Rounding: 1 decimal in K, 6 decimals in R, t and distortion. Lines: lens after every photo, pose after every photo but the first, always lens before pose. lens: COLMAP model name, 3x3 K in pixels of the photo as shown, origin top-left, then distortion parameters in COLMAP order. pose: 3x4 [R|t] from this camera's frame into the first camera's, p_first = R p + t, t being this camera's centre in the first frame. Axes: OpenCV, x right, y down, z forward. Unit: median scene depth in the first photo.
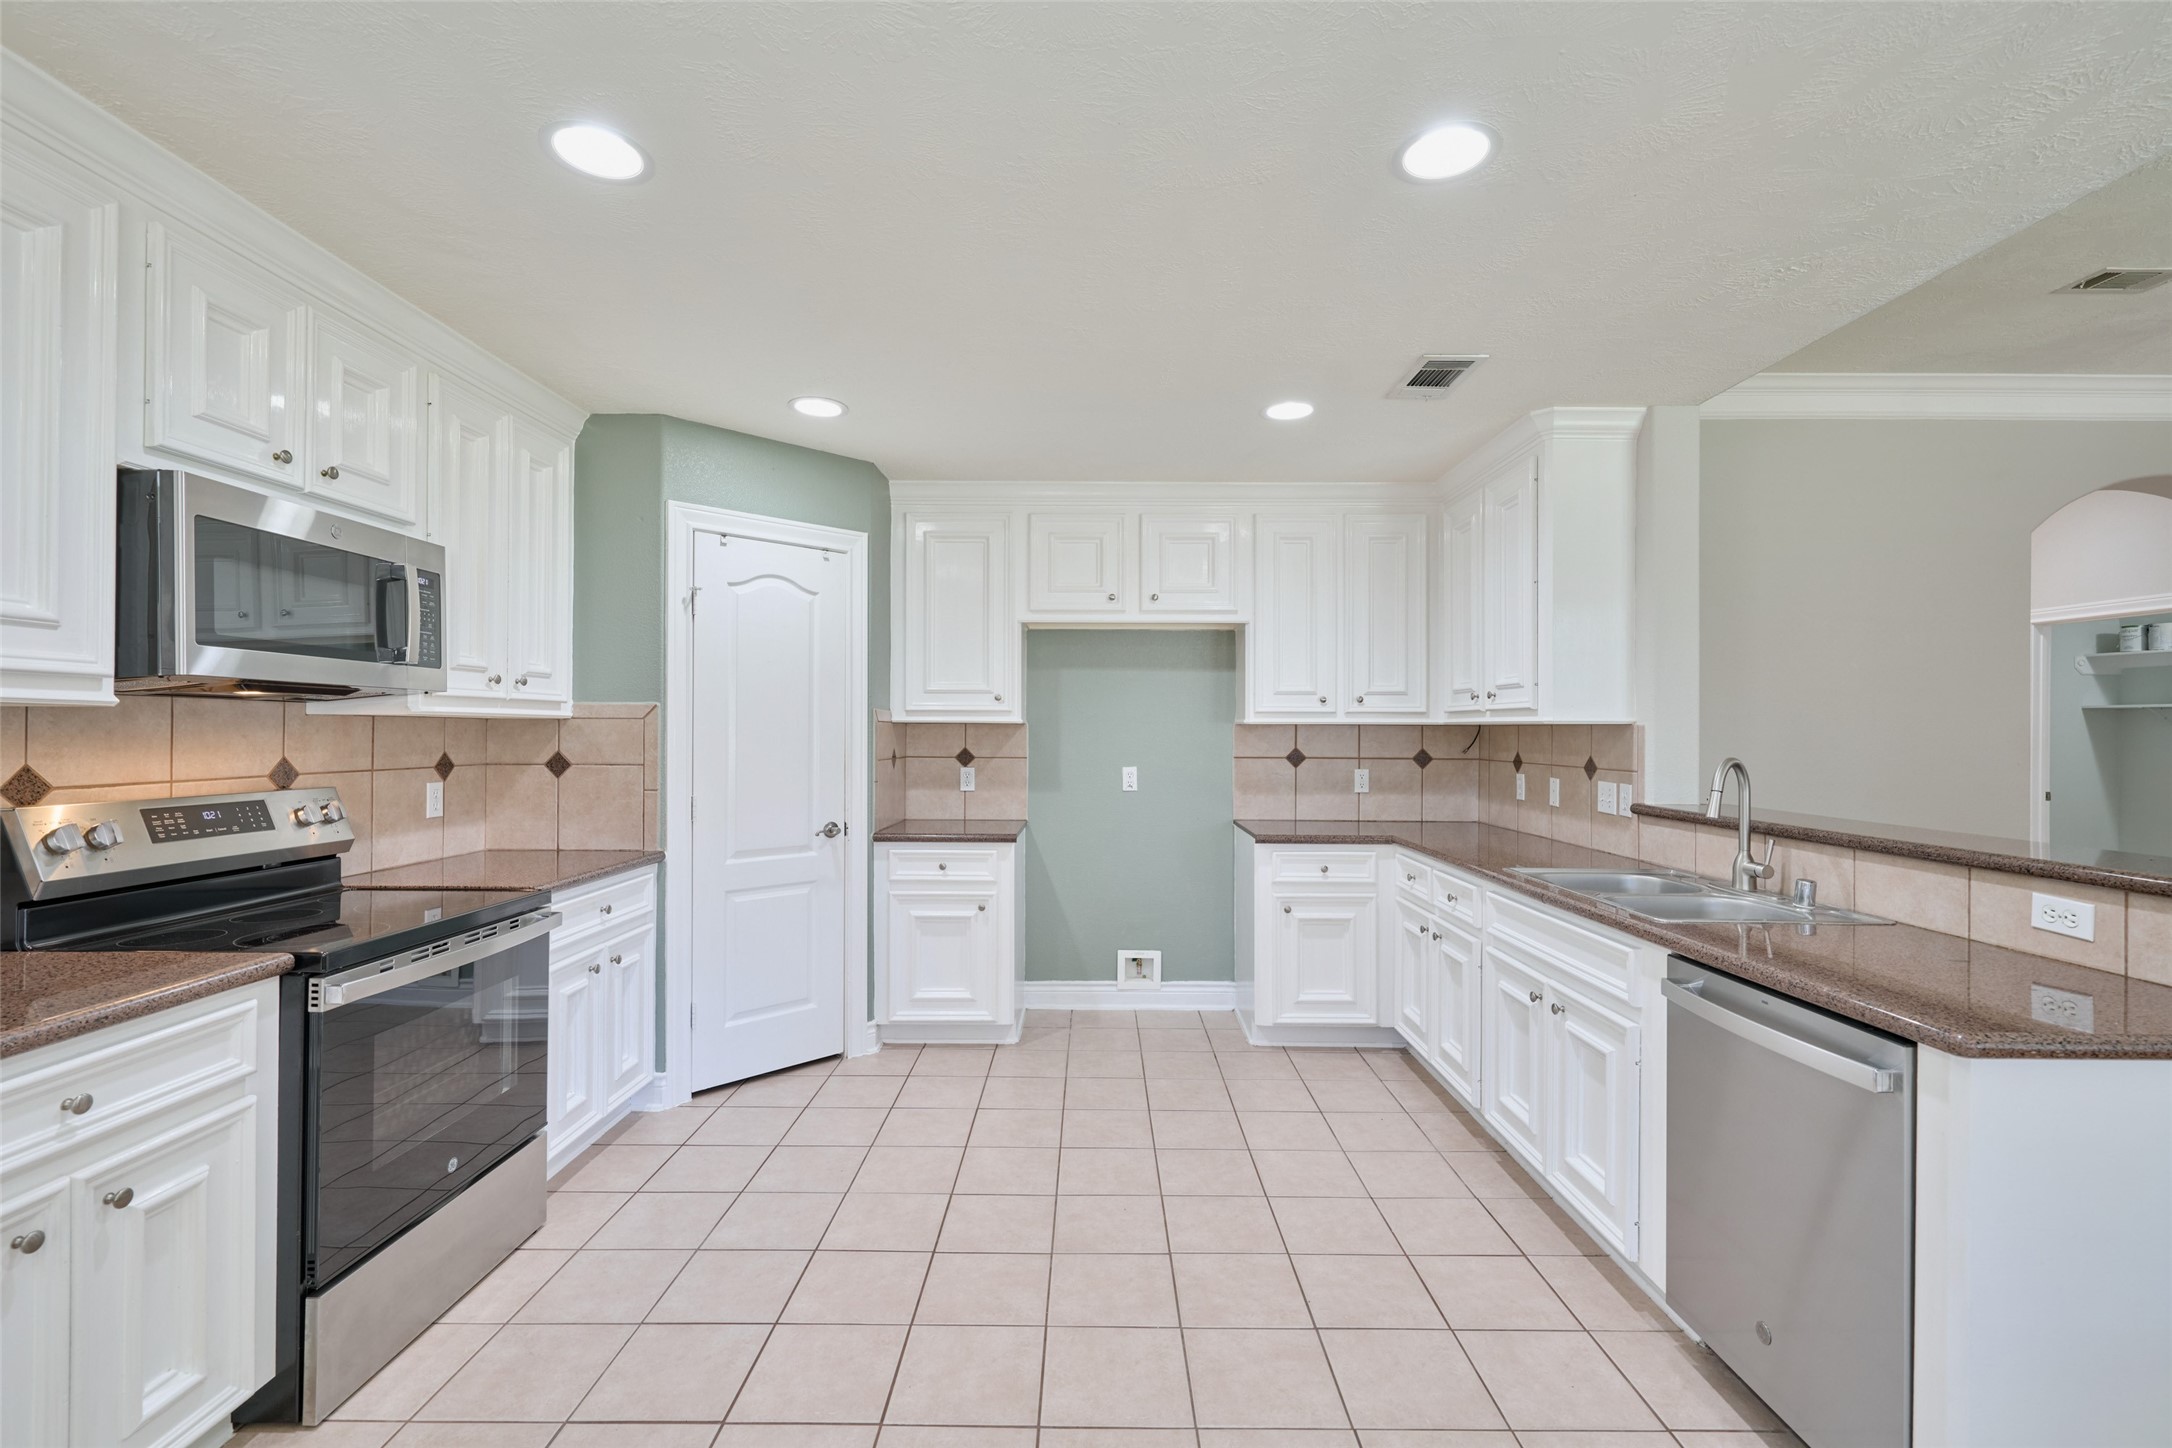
lens RADIAL K [[938.9, 0, 1104.2], [0, 938.9, 723.6], [0, 0, 1]] dist [-0.008032, -0.001450]
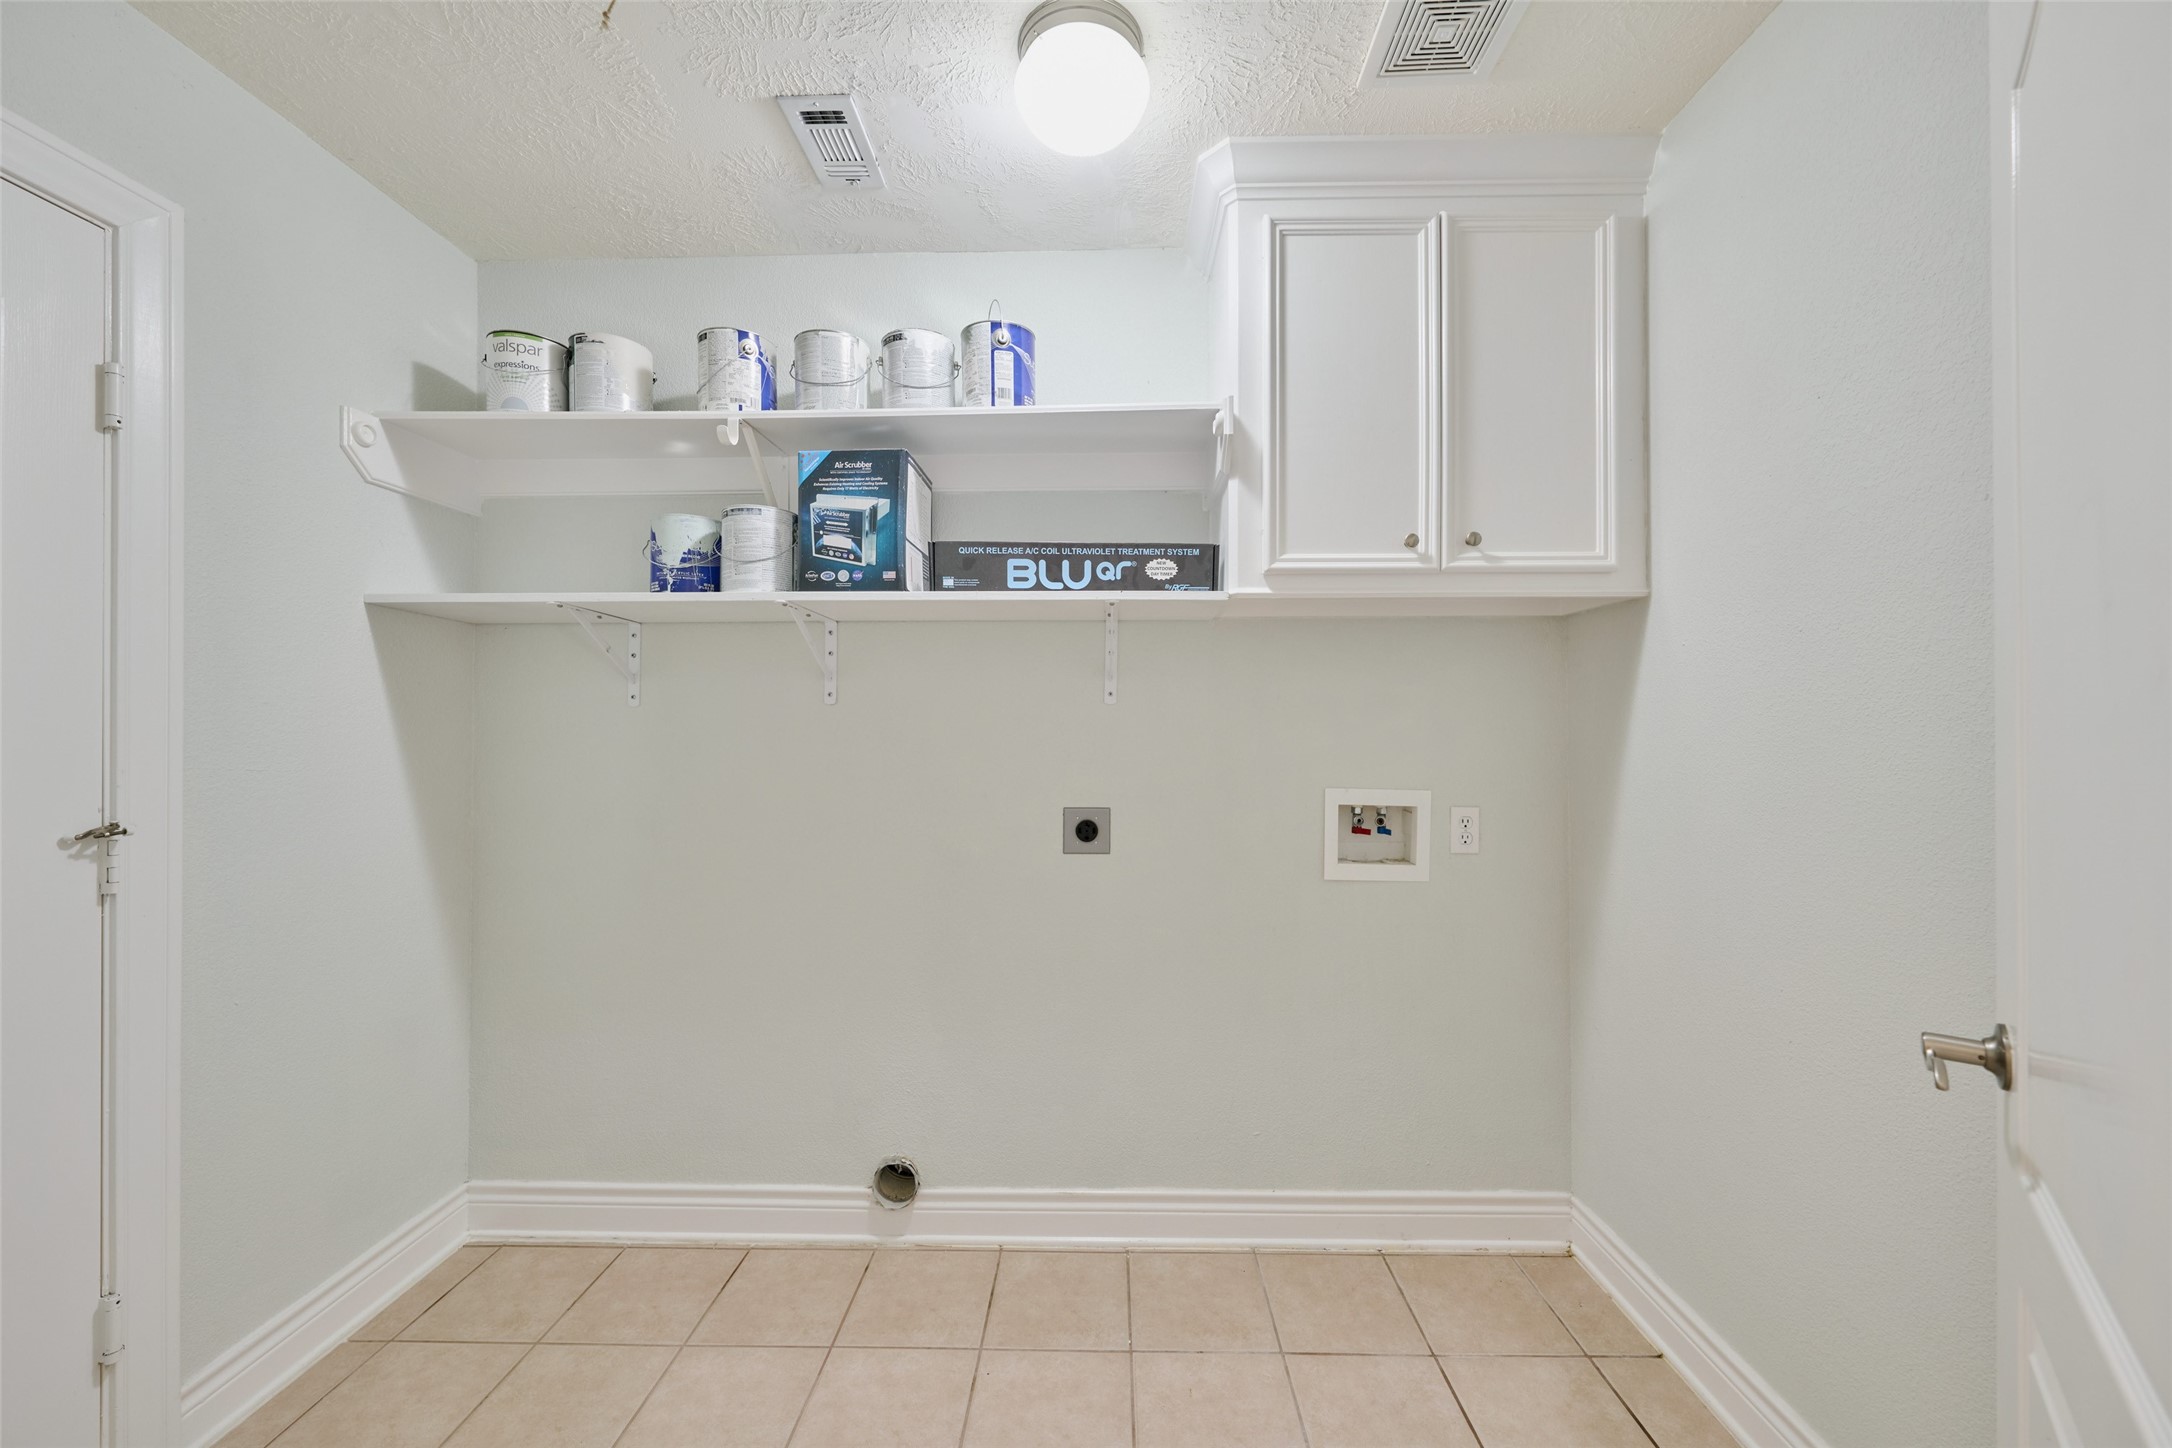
lens RADIAL K [[758.3, 0, 1092.0], [0, 758.3, 721.1], [0, 0, 1]] dist [-0.006251, 0.000061]
pose [[0.016177, 0.005982, 0.999851, 0.826083], [-0.012730, 0.999902, -0.005777, 0.020956], [-0.999788, -0.012635, 0.016252, 0.772694]]
